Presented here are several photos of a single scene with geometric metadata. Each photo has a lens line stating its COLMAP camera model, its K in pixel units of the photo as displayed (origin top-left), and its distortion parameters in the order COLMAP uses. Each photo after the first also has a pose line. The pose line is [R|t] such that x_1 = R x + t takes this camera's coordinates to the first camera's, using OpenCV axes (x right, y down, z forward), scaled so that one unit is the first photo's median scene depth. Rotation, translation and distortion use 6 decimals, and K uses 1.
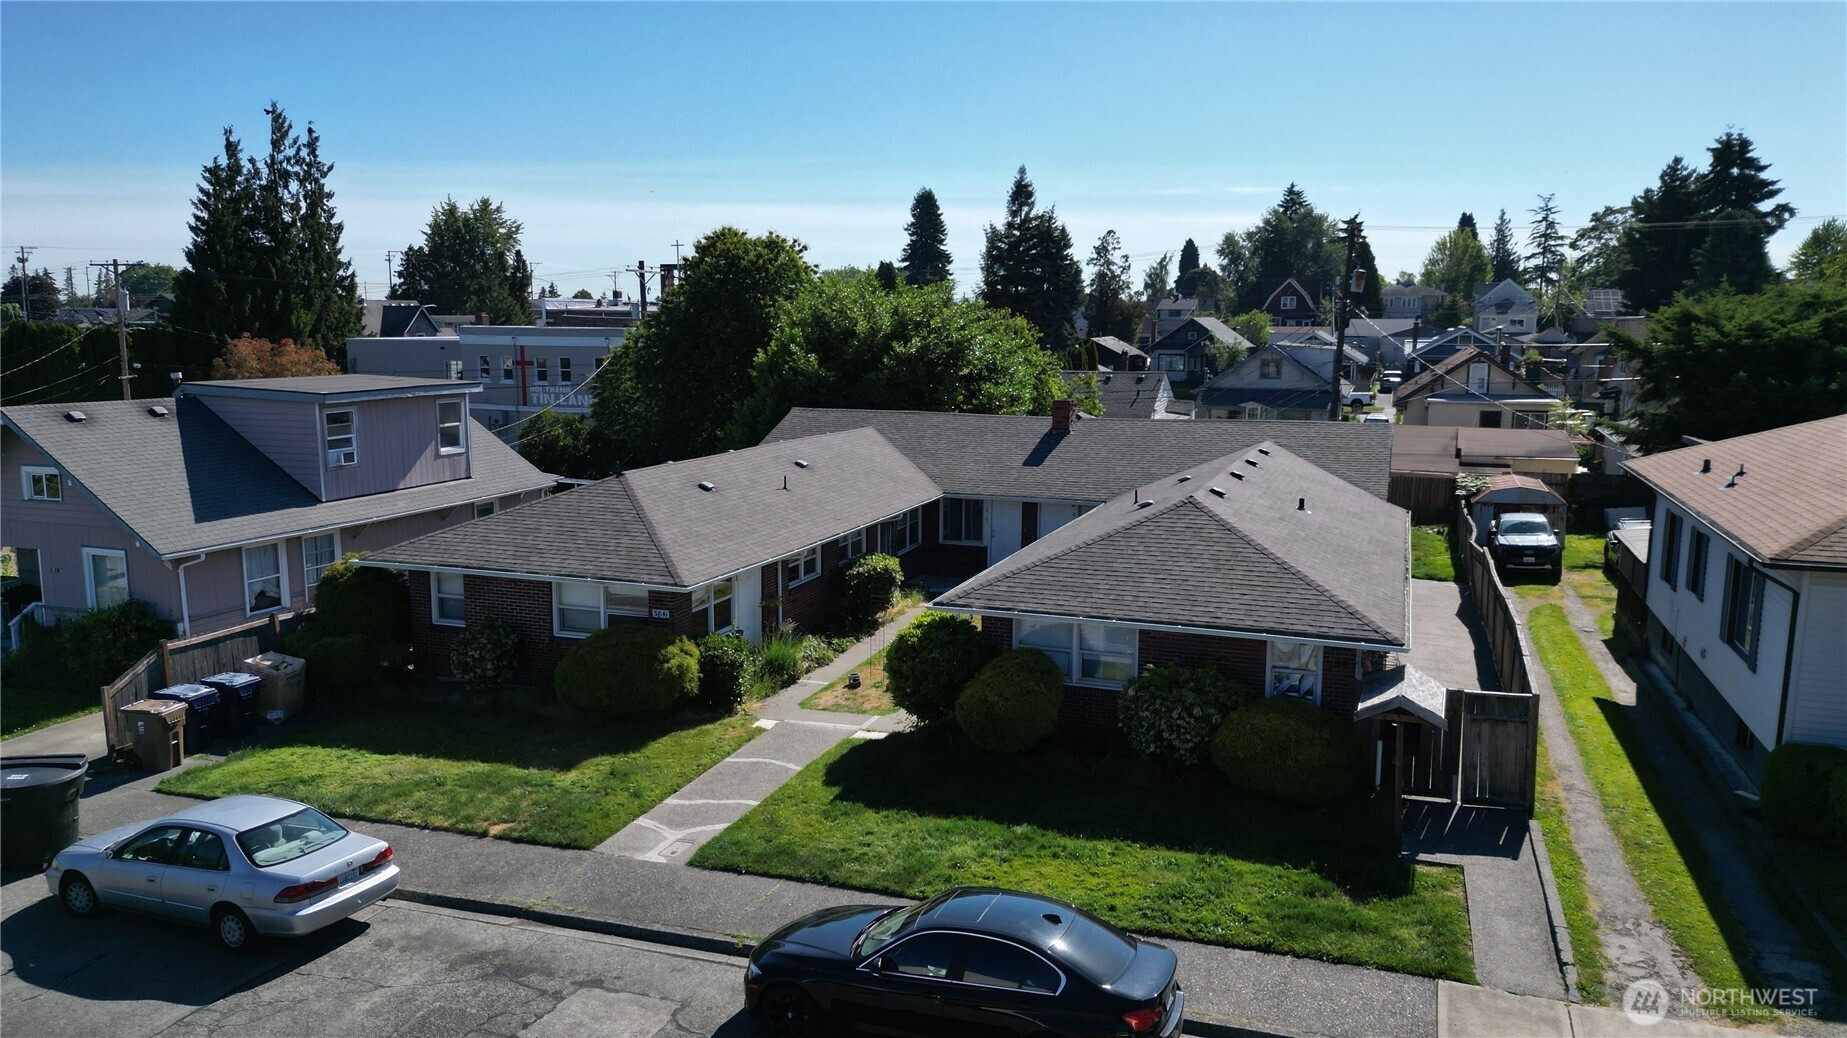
lens RADIAL K [[1293.7, 0, 923.5], [0, 1293.7, 519.0], [0, 0, 1]] dist [0.081760, -0.089476]
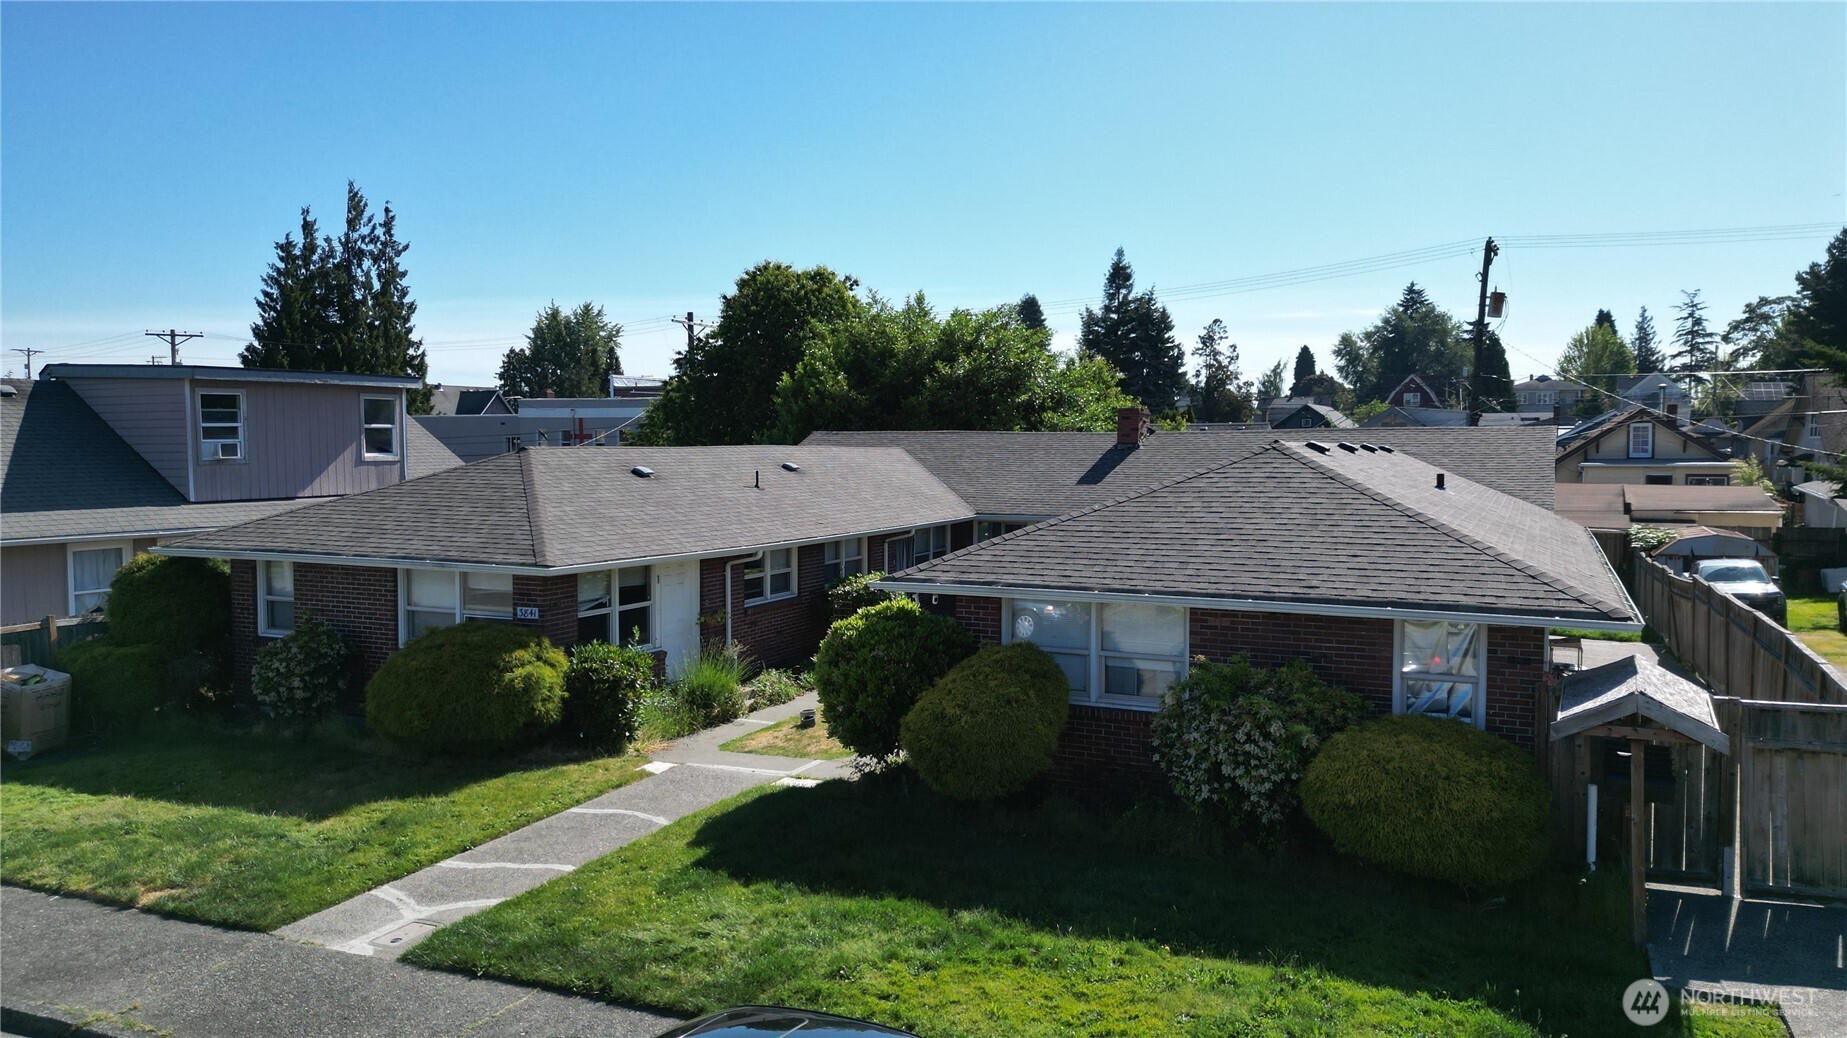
lens RADIAL K [[1300.3, 0, 926.0], [0, 1300.3, 511.8], [0, 0, 1]] dist [0.060332, -0.051361]
pose [[0.996406, 0.001908, -0.084690, 0.061274], [-0.010251, 0.995114, -0.098196, 0.067372], [0.084089, 0.098711, 0.991557, 0.230696]]
